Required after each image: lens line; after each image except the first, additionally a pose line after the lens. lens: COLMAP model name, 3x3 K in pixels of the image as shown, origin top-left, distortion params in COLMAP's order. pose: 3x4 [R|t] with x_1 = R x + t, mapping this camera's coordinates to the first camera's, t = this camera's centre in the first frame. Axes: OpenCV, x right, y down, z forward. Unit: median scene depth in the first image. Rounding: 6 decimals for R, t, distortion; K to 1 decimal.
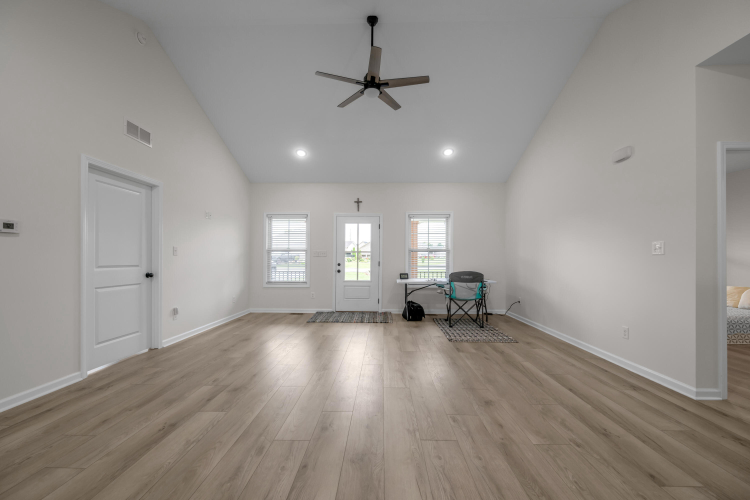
lens RADIAL K [[301.9, 0, 378.5], [0, 301.9, 262.3], [0, 0, 1]] dist [-0.005752, -0.000285]
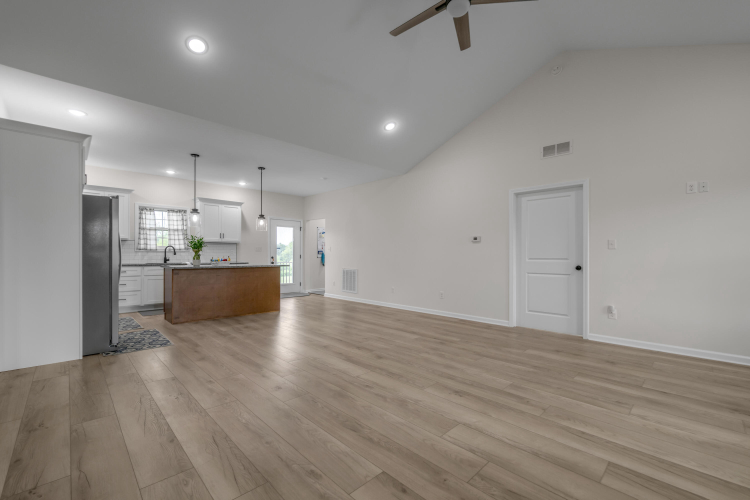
lens RADIAL K [[316.0, 0, 372.5], [0, 316.0, 260.8], [0, 0, 1]] dist [-0.003965, 0.000960]
pose [[-0.714511, 0.009709, -0.699557, 0.351301], [-0.011827, 0.999593, 0.025952, -0.002744], [0.699525, 0.026817, -0.714105, 0.787026]]
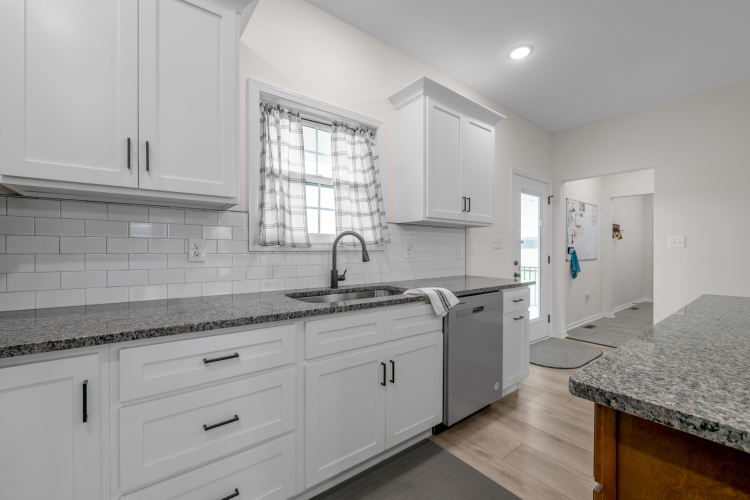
lens RADIAL K [[316.0, 0, 376.6], [0, 316.0, 253.5], [0, 0, 1]] dist [-0.003965, 0.000960]
pose [[-0.782674, 0.003412, -0.622423, 0.271742], [0.003772, 0.999993, 0.000738, 0.004905], [0.622420, -0.001770, -0.782681, -0.217350]]
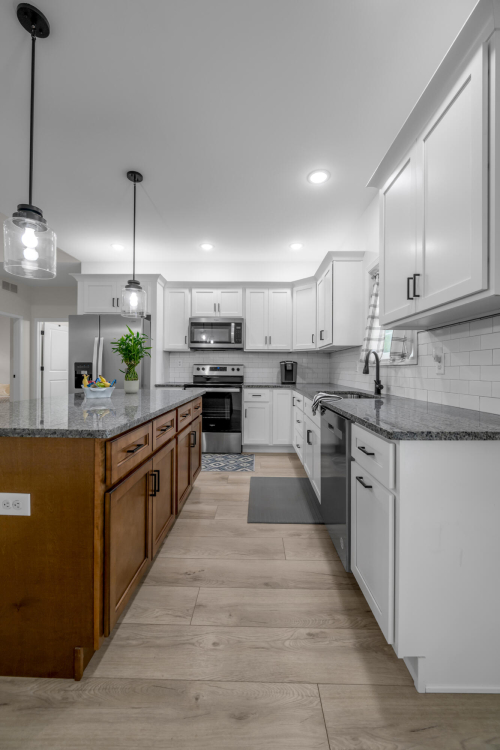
lens RADIAL K [[301.9, 0, 253.2], [0, 301.9, 371.7], [0, 0, 1]] dist [-0.005752, -0.000285]
pose [[0.012186, -0.007356, 0.999899, -0.326386], [-0.000785, 0.999973, 0.007366, 0.007620], [-0.999925, -0.000875, 0.012180, -0.343106]]
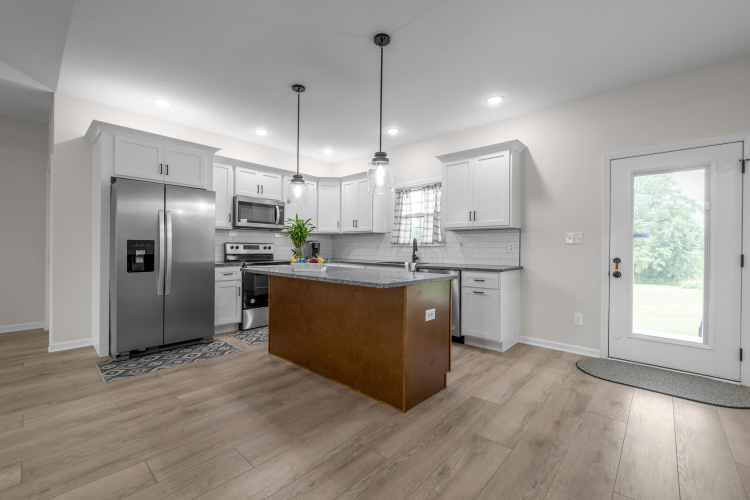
lens RADIAL K [[316.0, 0, 385.1], [0, 316.0, 251.0], [0, 0, 1]] dist [-0.003965, 0.000960]
pose [[-0.756962, -0.012817, 0.653333, -0.364468], [-0.004235, 0.999883, 0.014708, 0.002517], [-0.653445, 0.008367, -0.756928, 0.132094]]
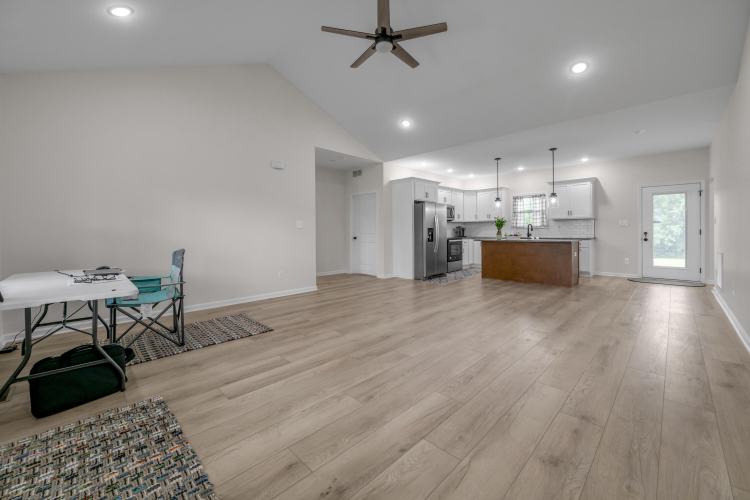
lens RADIAL K [[301.9, 0, 382.1], [0, 301.9, 234.6], [0, 0, 1]] dist [-0.005752, -0.000285]
pose [[-0.723117, -0.002733, 0.690720, -0.375973], [0.015016, 0.999694, 0.019676, -0.006959], [-0.690562, 0.024600, -0.722855, 0.953293]]
